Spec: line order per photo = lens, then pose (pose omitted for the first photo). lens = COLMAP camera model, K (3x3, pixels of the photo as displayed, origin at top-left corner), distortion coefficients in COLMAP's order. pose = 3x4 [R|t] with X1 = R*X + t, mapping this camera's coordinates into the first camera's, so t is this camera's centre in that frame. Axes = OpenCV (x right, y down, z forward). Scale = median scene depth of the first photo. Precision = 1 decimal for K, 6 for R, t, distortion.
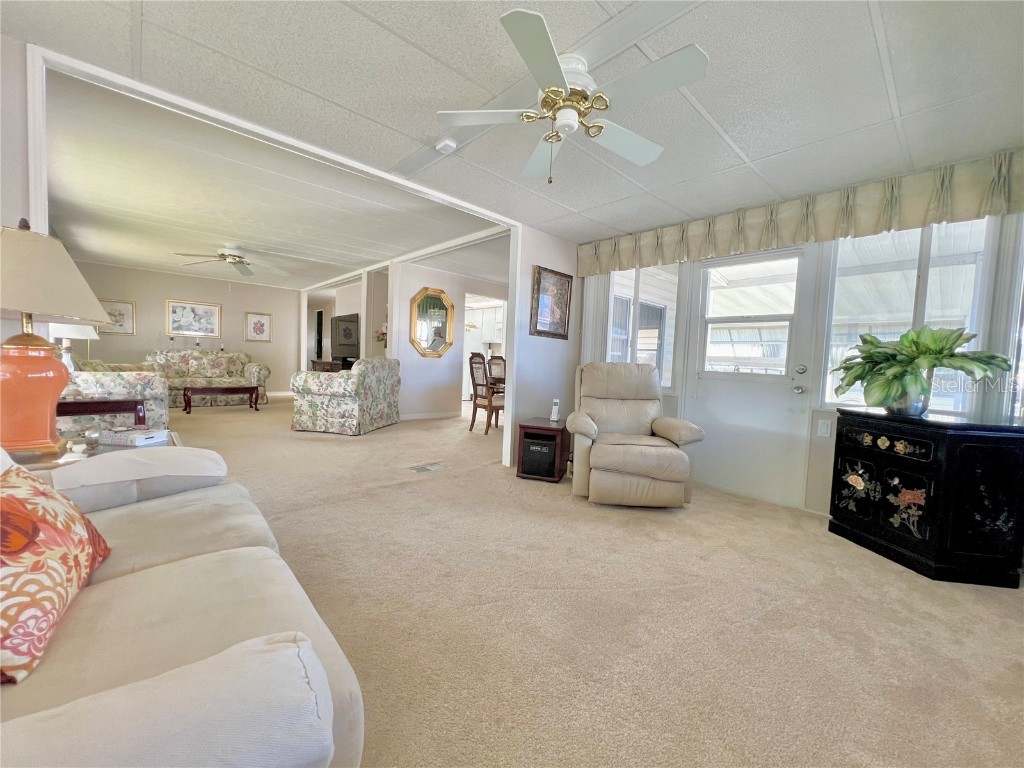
lens RADIAL K [[411.0, 0, 513.5], [0, 411.0, 382.2], [0, 0, 1]] dist [-0.001239, -0.000334]
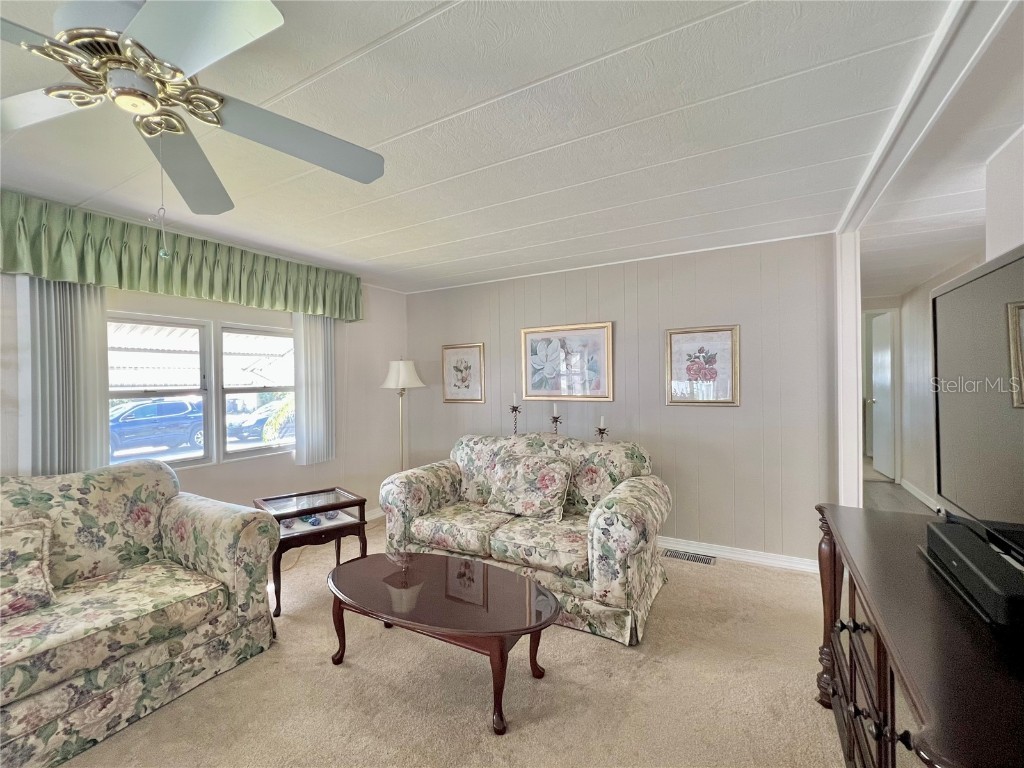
lens RADIAL K [[463.2, 0, 458.7], [0, 463.2, 387.0], [0, 0, 1]] dist [0.000849, -0.000488]
pose [[0.247886, -0.032224, -0.968253, -0.397041], [-0.027927, 0.998794, -0.040390, -0.133787], [0.968386, 0.037053, 0.246687, 0.996446]]
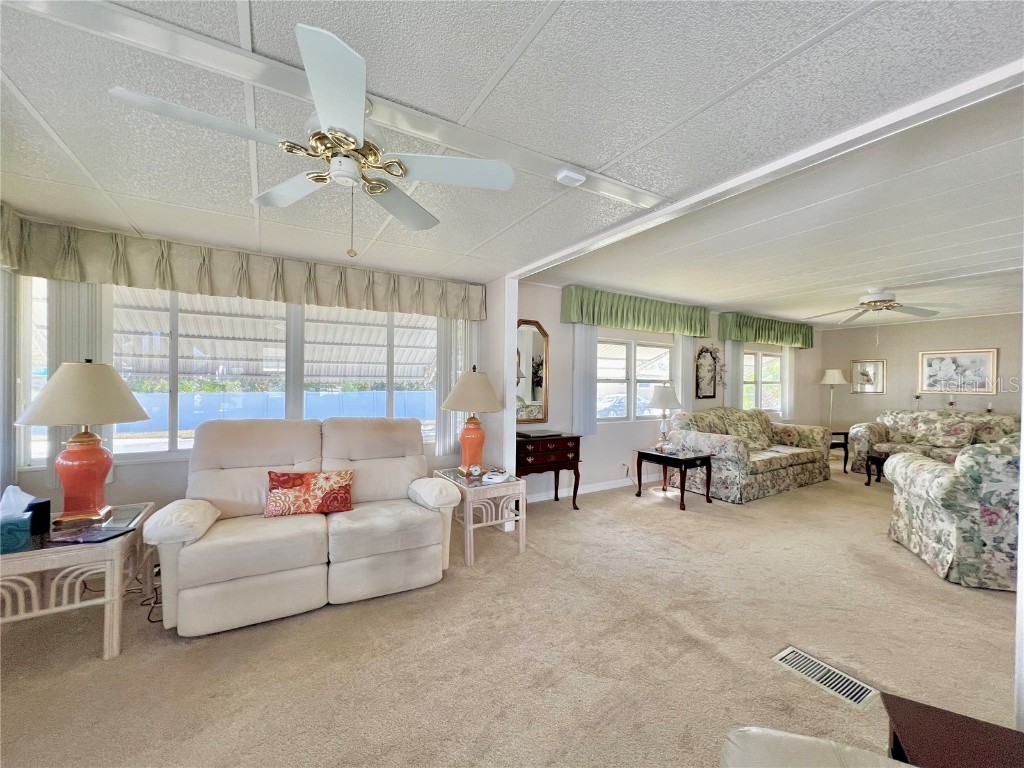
lens RADIAL K [[411.0, 0, 514.7], [0, 411.0, 384.5], [0, 0, 1]] dist [-0.001239, -0.000334]
pose [[-0.194528, -0.035532, -0.980253, 0.227666], [-0.070889, 0.997240, -0.022080, -0.066081], [0.978332, 0.065194, -0.196510, 0.419422]]
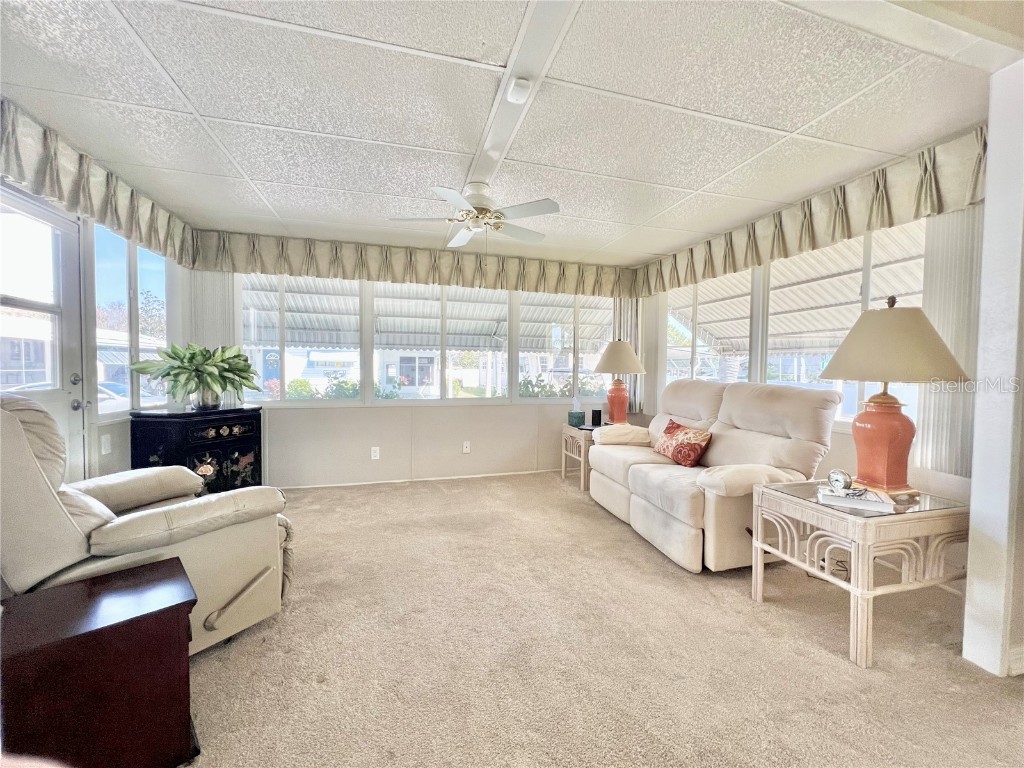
lens RADIAL K [[411.0, 0, 513.2], [0, 411.0, 384.2], [0, 0, 1]] dist [-0.001239, -0.000334]
pose [[-0.891417, -0.065997, 0.448353, -0.188548], [-0.025343, 0.995051, 0.096084, -0.056419], [-0.452475, 0.074288, -0.888677, 0.636152]]
